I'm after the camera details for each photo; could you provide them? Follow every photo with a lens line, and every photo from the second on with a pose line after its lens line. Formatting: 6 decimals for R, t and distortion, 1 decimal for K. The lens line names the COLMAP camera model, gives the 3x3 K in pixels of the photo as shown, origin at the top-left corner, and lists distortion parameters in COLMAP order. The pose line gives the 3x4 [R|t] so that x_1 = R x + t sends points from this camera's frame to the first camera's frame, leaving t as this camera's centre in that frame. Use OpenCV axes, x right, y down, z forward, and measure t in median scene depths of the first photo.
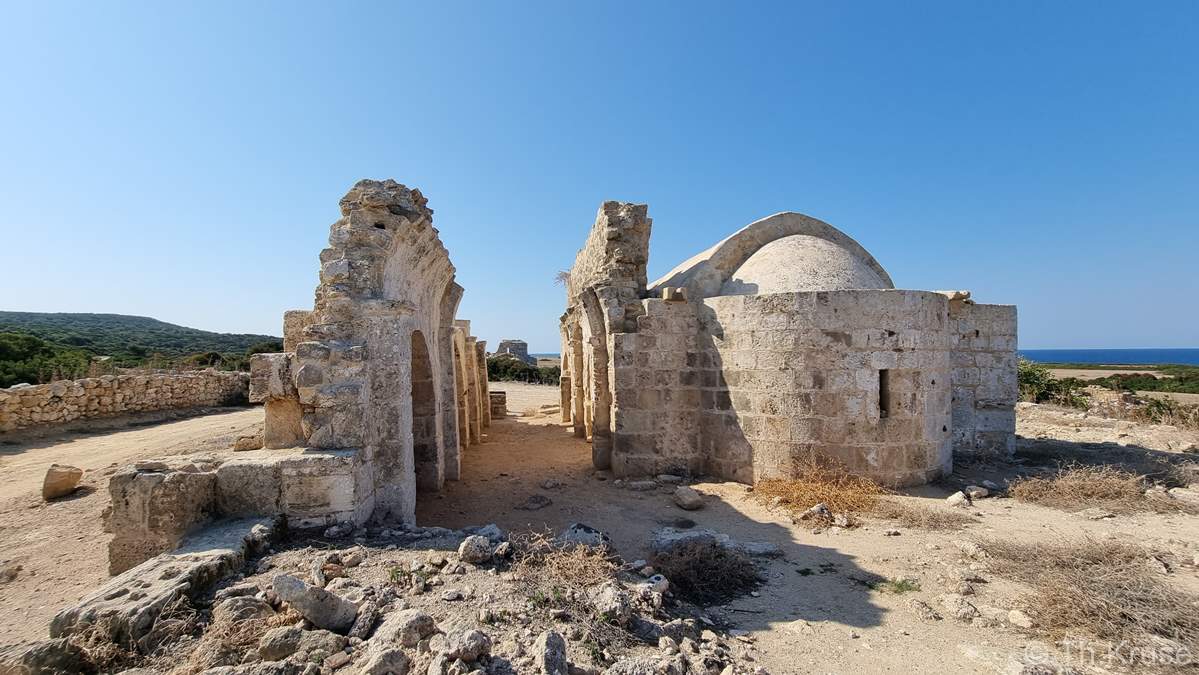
lens RADIAL K [[489.0, 0, 592.4], [0, 489.0, 339.7], [0, 0, 1]] dist [0.000180, 0.000093]
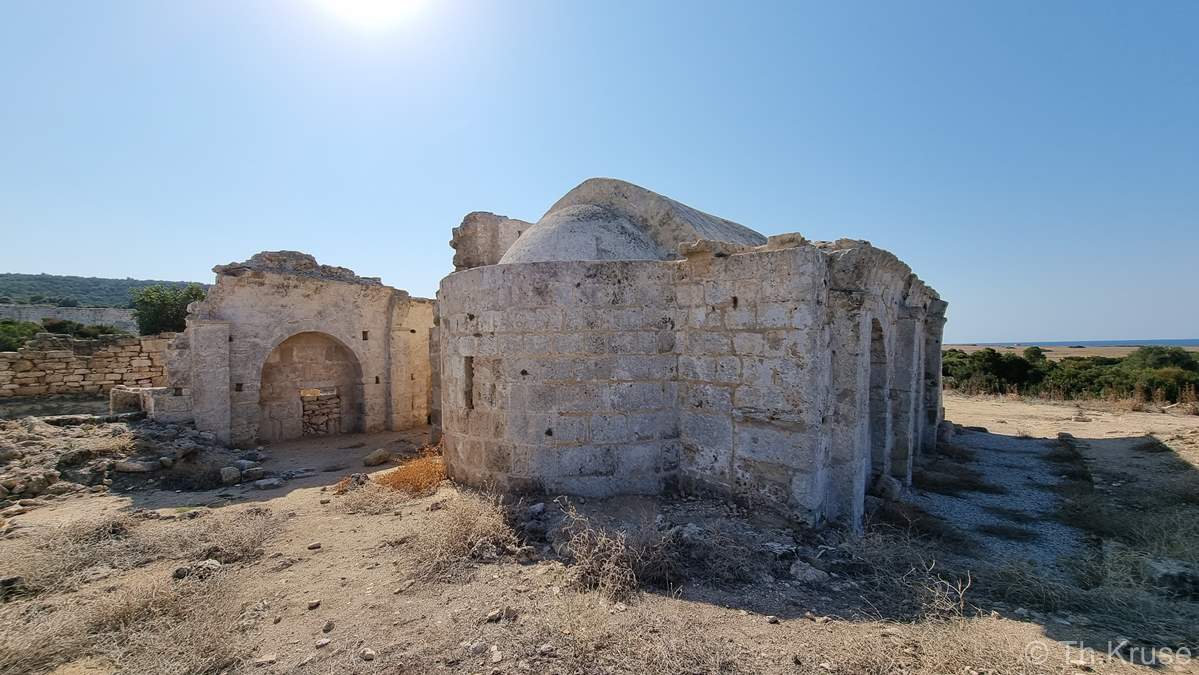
lens RADIAL K [[489.0, 0, 592.4], [0, 489.0, 339.7], [0, 0, 1]] dist [0.000180, 0.000093]
pose [[0.658943, -0.019420, -0.751942, 1.416663], [0.034212, 0.999406, 0.004169, 0.033051], [0.751414, -0.028473, 0.659216, 0.556817]]
